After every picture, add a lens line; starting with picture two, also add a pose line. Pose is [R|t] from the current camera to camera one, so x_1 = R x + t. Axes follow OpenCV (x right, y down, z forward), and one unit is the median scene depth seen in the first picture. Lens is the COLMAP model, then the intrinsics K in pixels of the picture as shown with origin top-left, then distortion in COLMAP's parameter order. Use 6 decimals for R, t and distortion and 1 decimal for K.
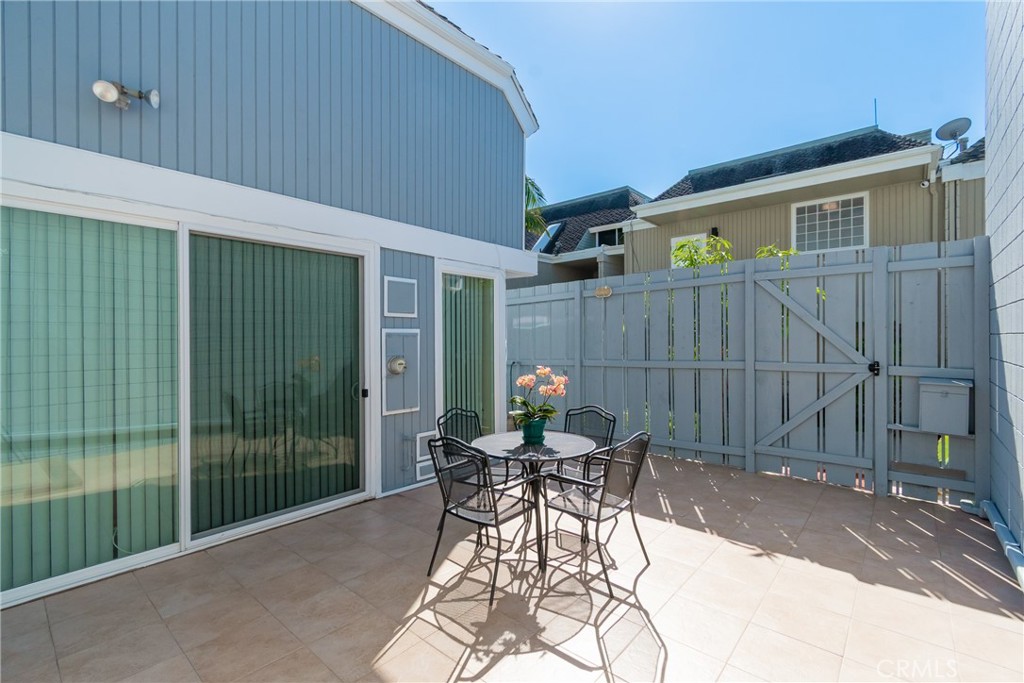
lens RADIAL K [[450.3, 0, 515.8], [0, 450.3, 339.3], [0, 0, 1]] dist [-0.001087, -0.002091]
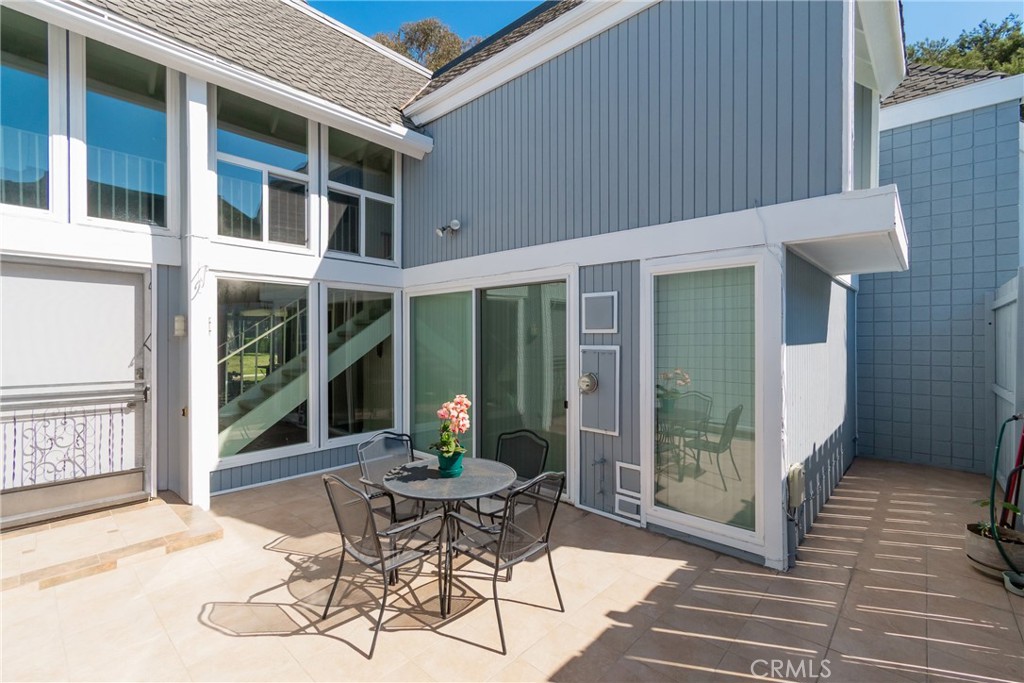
lens RADIAL K [[450.3, 0, 515.8], [0, 450.3, 340.9], [0, 0, 1]] dist [-0.001087, -0.002091]
pose [[-0.012714, 0.011879, -0.999849, 0.758450], [0.000368, 0.999929, 0.011875, -0.047521], [0.999919, -0.000217, -0.012718, 0.893165]]
